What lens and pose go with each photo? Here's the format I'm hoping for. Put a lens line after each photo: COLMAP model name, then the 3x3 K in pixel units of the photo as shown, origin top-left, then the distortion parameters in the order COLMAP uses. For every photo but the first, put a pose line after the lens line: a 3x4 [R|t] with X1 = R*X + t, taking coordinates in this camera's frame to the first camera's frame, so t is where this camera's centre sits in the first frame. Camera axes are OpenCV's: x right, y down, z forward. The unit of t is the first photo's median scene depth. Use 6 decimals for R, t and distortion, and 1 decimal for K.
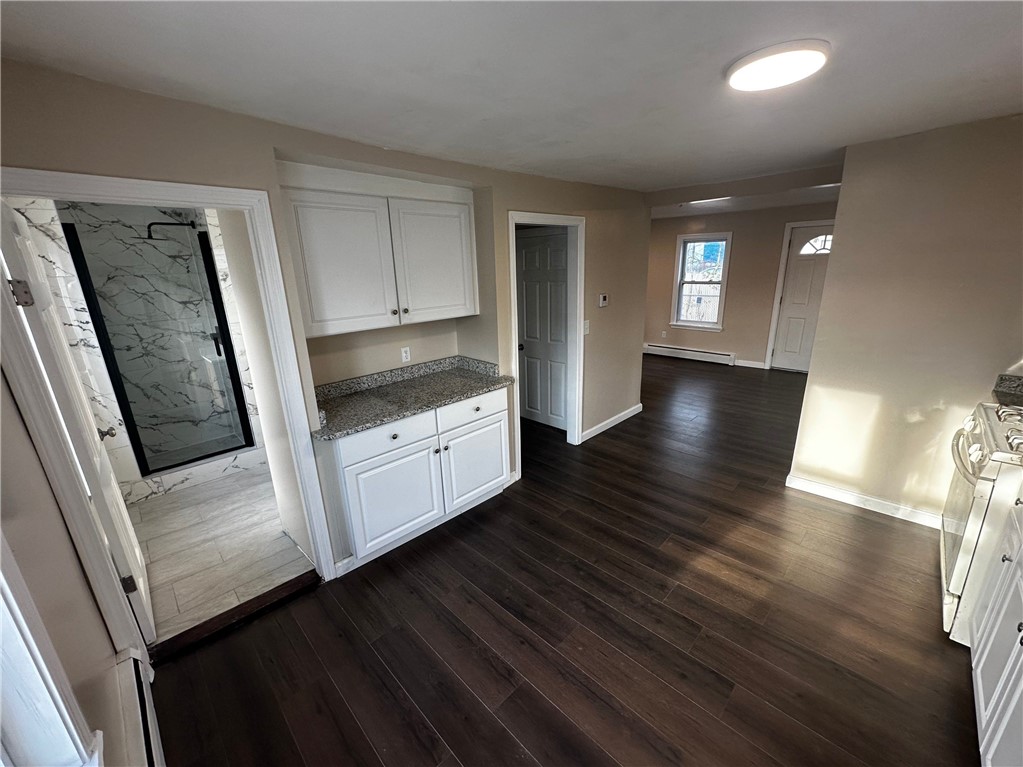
lens RADIAL K [[406.6, 0, 511.5], [0, 406.6, 383.5], [0, 0, 1]] dist [-0.007990, 0.002766]
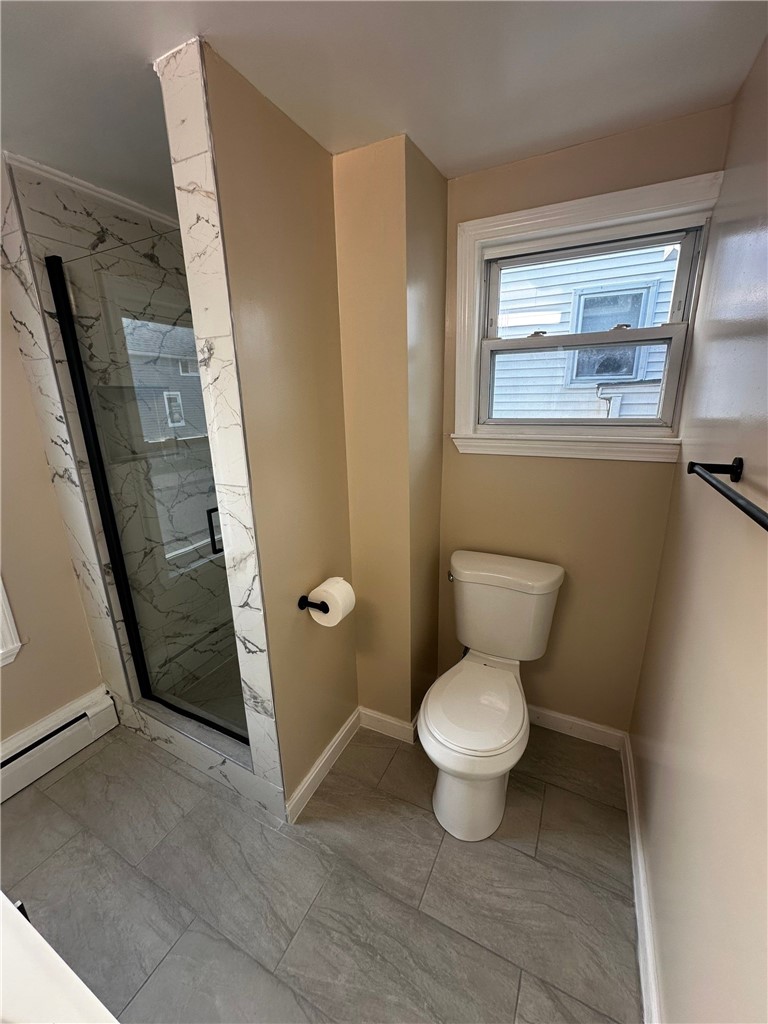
lens RADIAL K [[406.9, 0, 384.0], [0, 406.9, 512.0], [0, 0, 1]] dist [-0.007990, 0.002766]
pose [[0.308336, 0.278672, -0.909544, -0.274267], [-0.253820, 0.945567, 0.203663, -0.216990], [0.916790, 0.168064, 0.362285, 0.920580]]
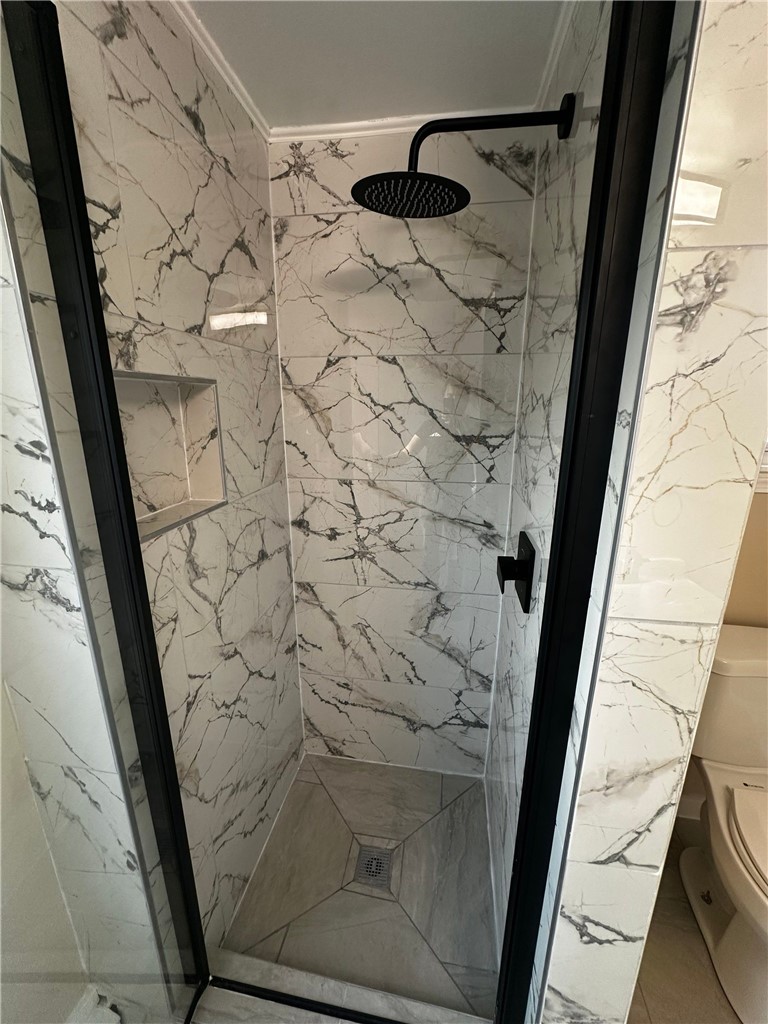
lens RADIAL K [[406.9, 0, 384.0], [0, 406.9, 512.0], [0, 0, 1]] dist [-0.007990, 0.002766]
pose [[0.576037, 0.241058, -0.781071, -0.576946], [-0.248976, 0.961867, 0.113237, -0.166031], [0.778583, 0.129239, 0.614089, 0.759585]]
